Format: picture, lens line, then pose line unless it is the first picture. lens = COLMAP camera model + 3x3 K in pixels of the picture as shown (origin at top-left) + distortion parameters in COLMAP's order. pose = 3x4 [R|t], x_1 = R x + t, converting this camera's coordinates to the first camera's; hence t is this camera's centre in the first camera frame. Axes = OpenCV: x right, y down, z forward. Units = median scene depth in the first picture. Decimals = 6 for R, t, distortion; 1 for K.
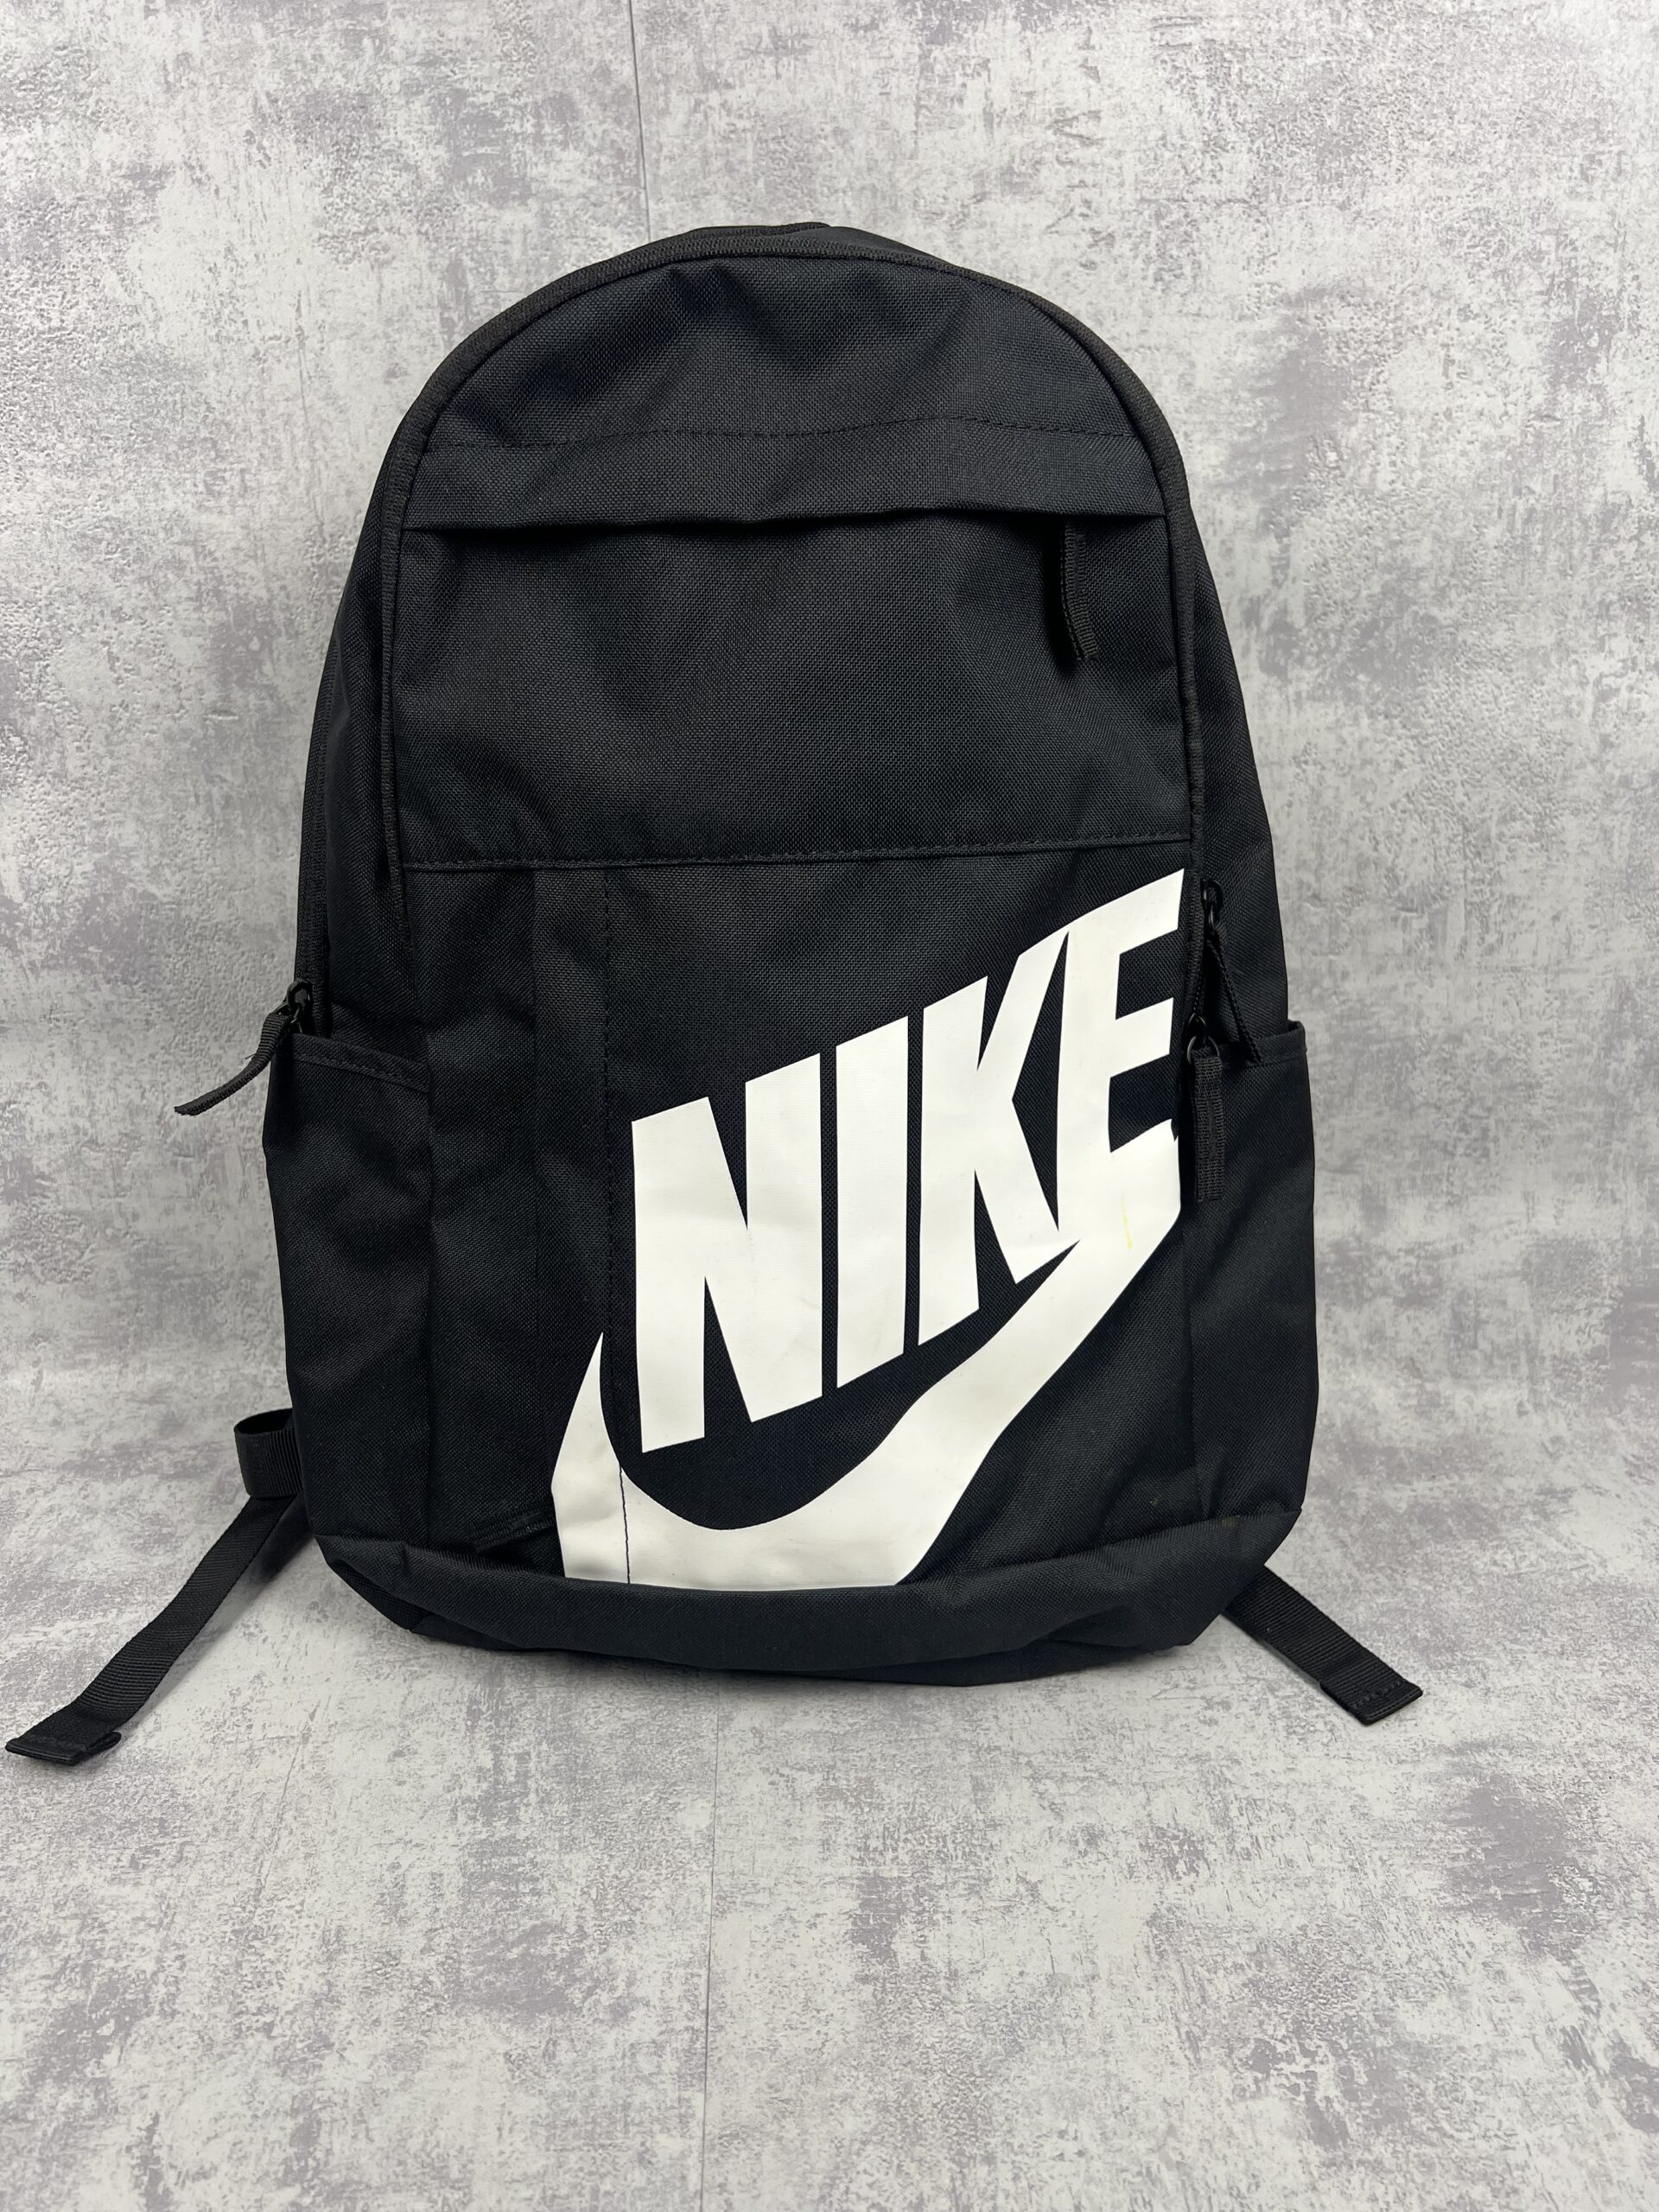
lens RADIAL K [[1714.4, 0, 832.5], [0, 1714.4, 1113.2], [0, 0, 1]] dist [0.014283, -0.040595]
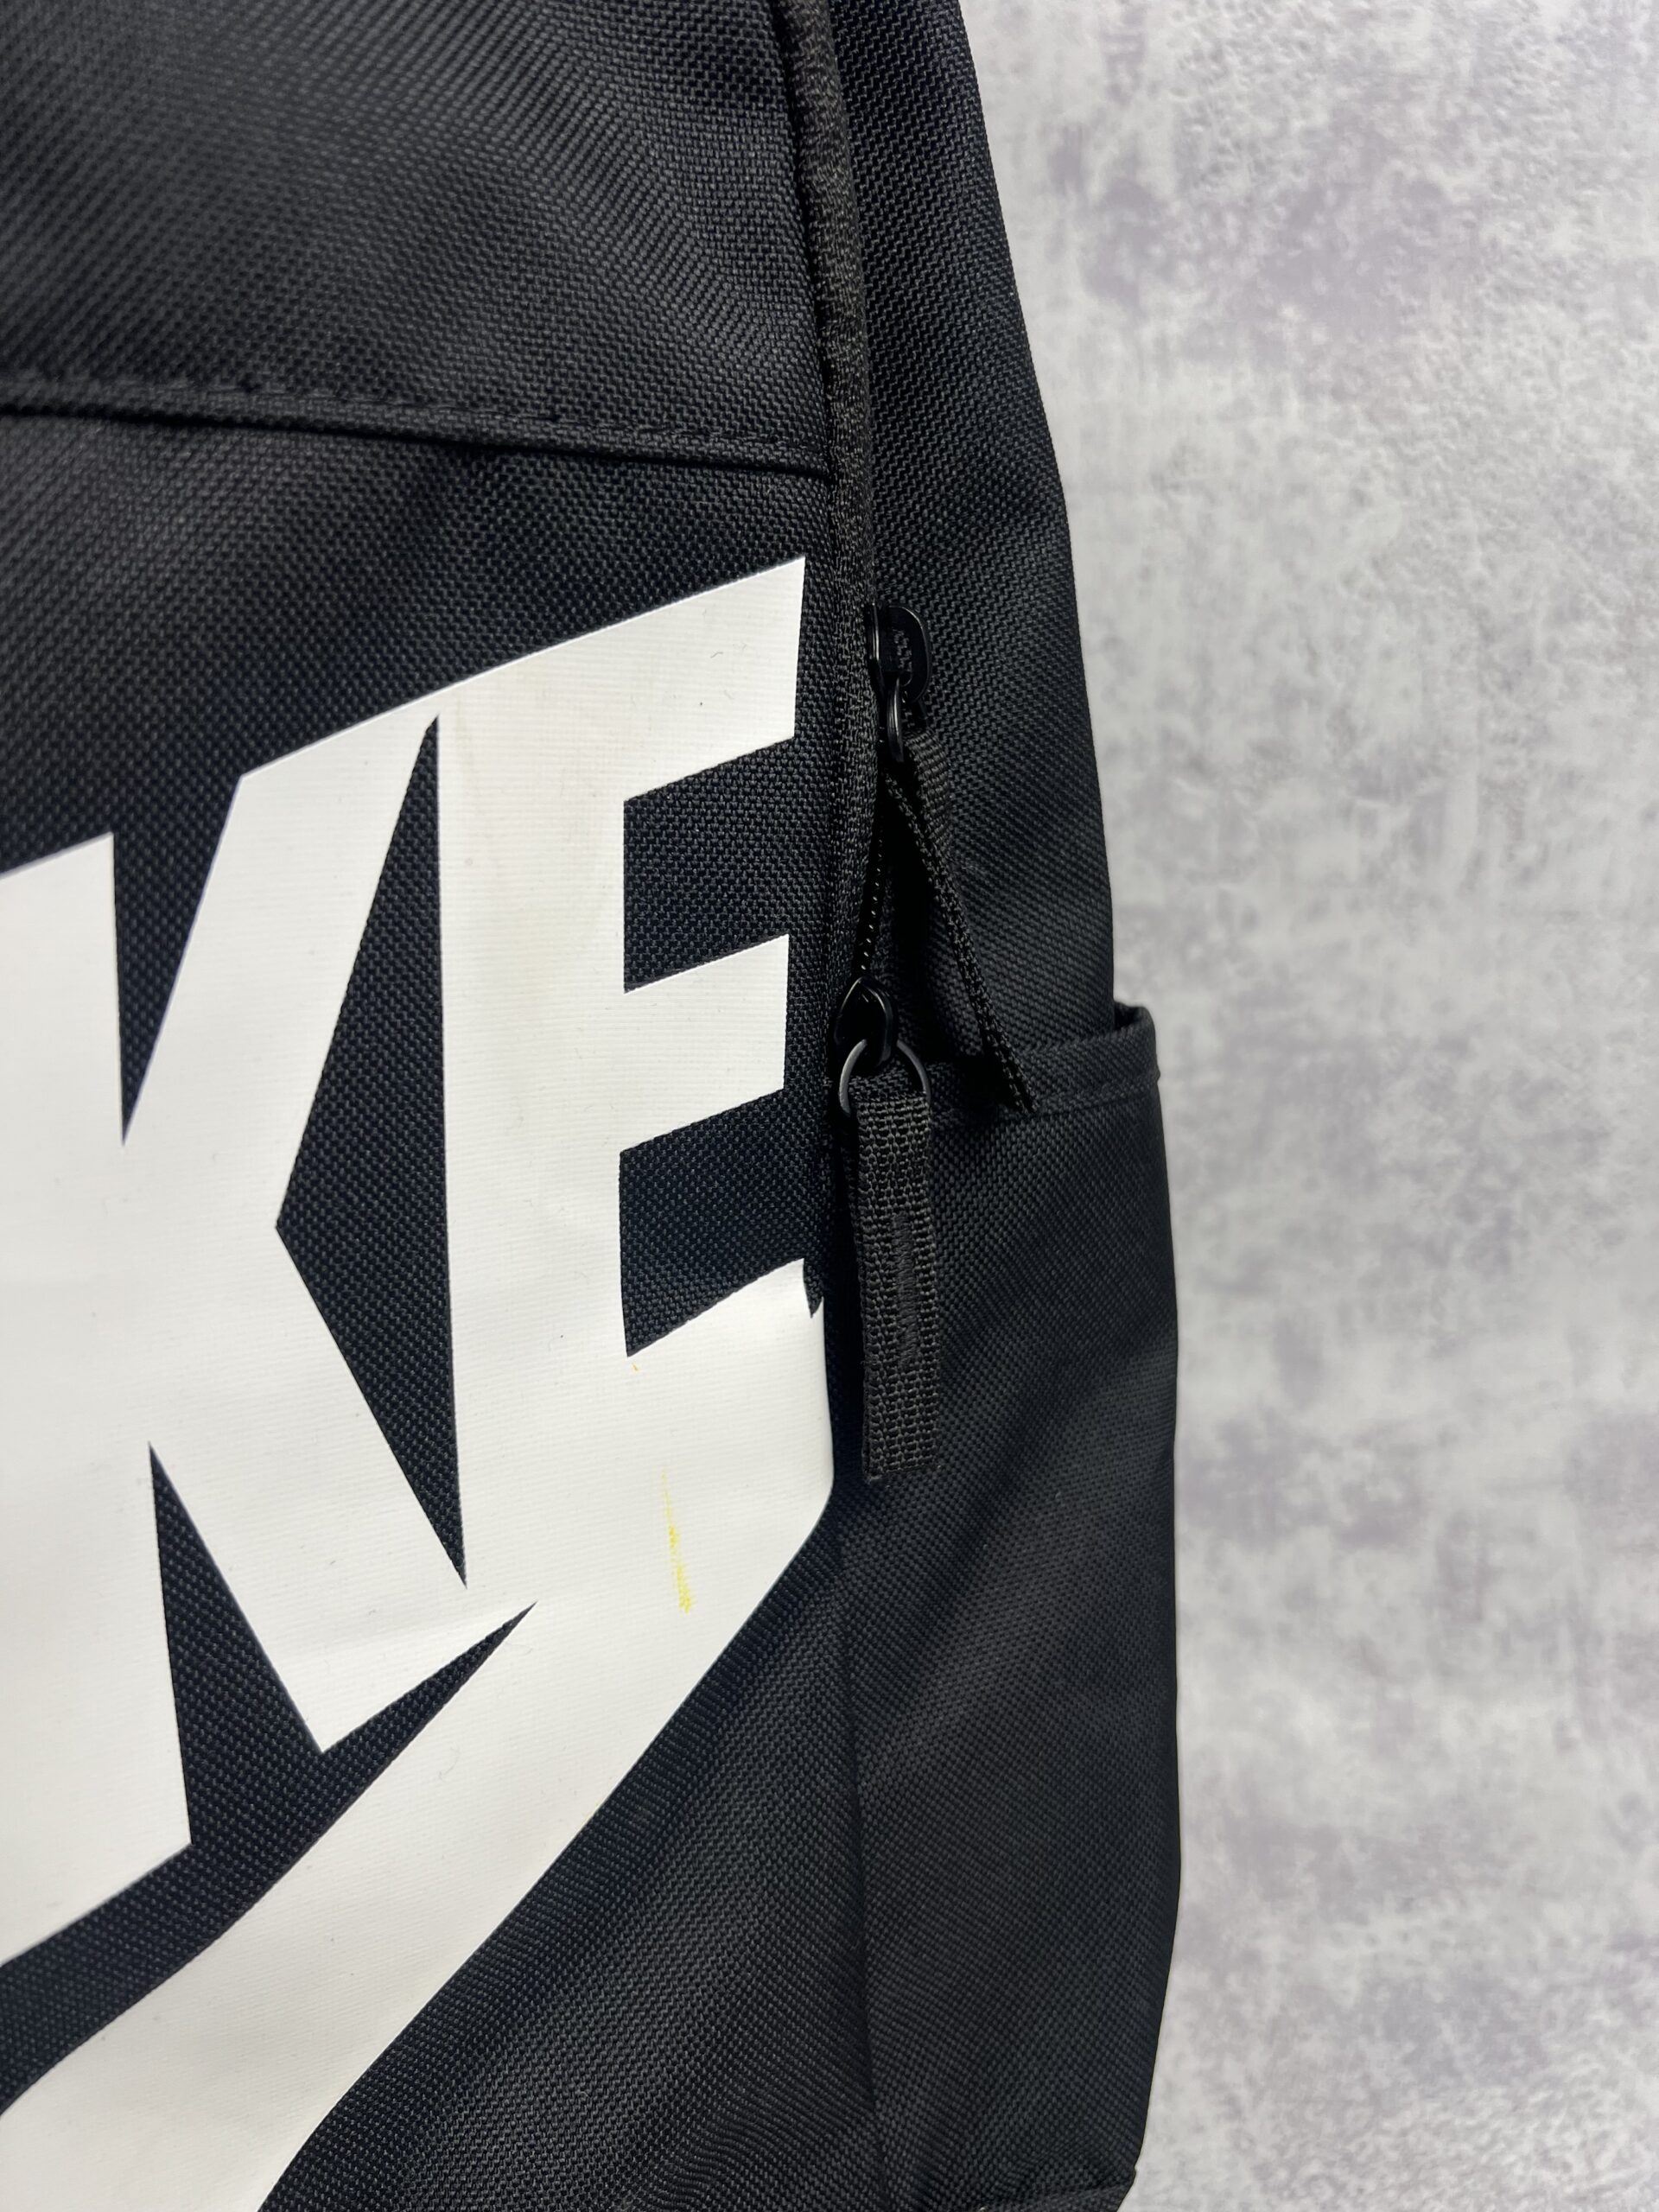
lens RADIAL K [[1714.4, 0, 861.0], [0, 1714.4, 1108.5], [0, 0, 1]] dist [0.014283, -0.040595]
pose [[0.997290, 0.008461, 0.073089, 0.157001], [-0.008927, 0.999942, 0.006046, -0.027643], [-0.073034, -0.006682, 0.997307, 0.535081]]
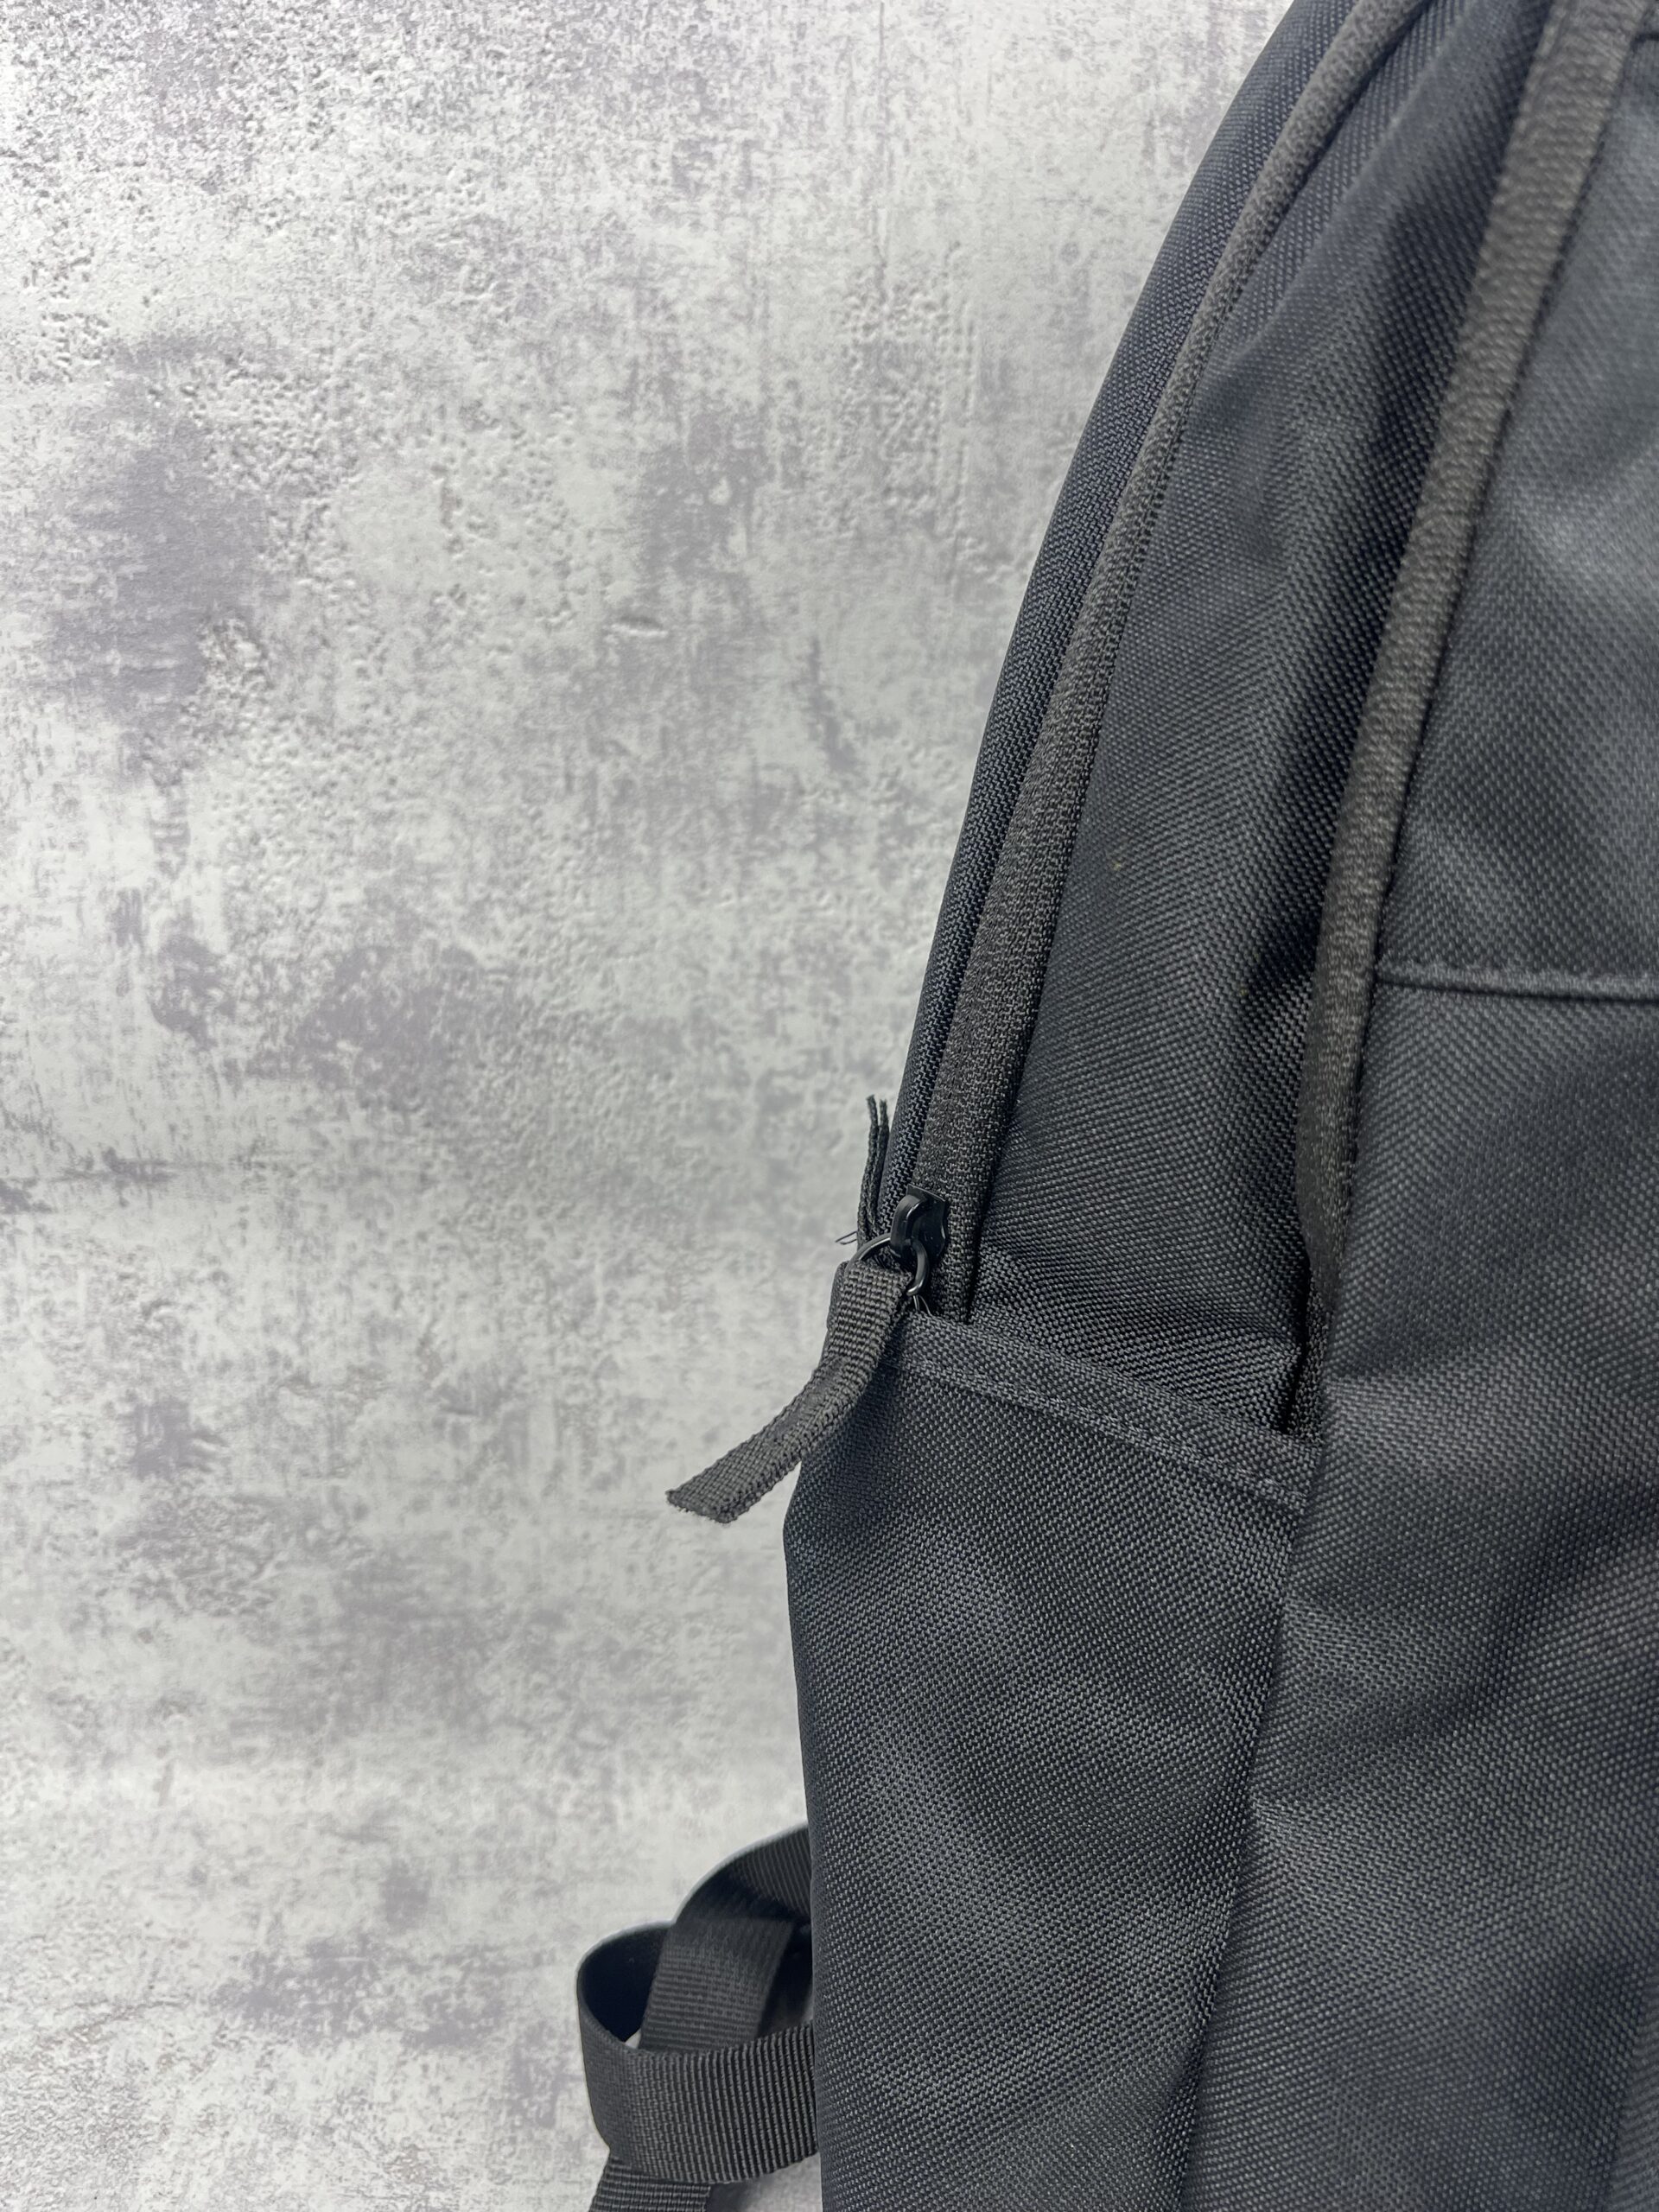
lens RADIAL K [[1714.4, 0, 798.2], [0, 1714.4, 1113.2], [0, 0, 1]] dist [0.014283, -0.040595]
pose [[0.997883, 0.064589, -0.007654, -0.298838], [-0.064751, 0.997632, -0.023202, -0.074799], [0.006137, 0.023648, 0.999701, 0.485551]]
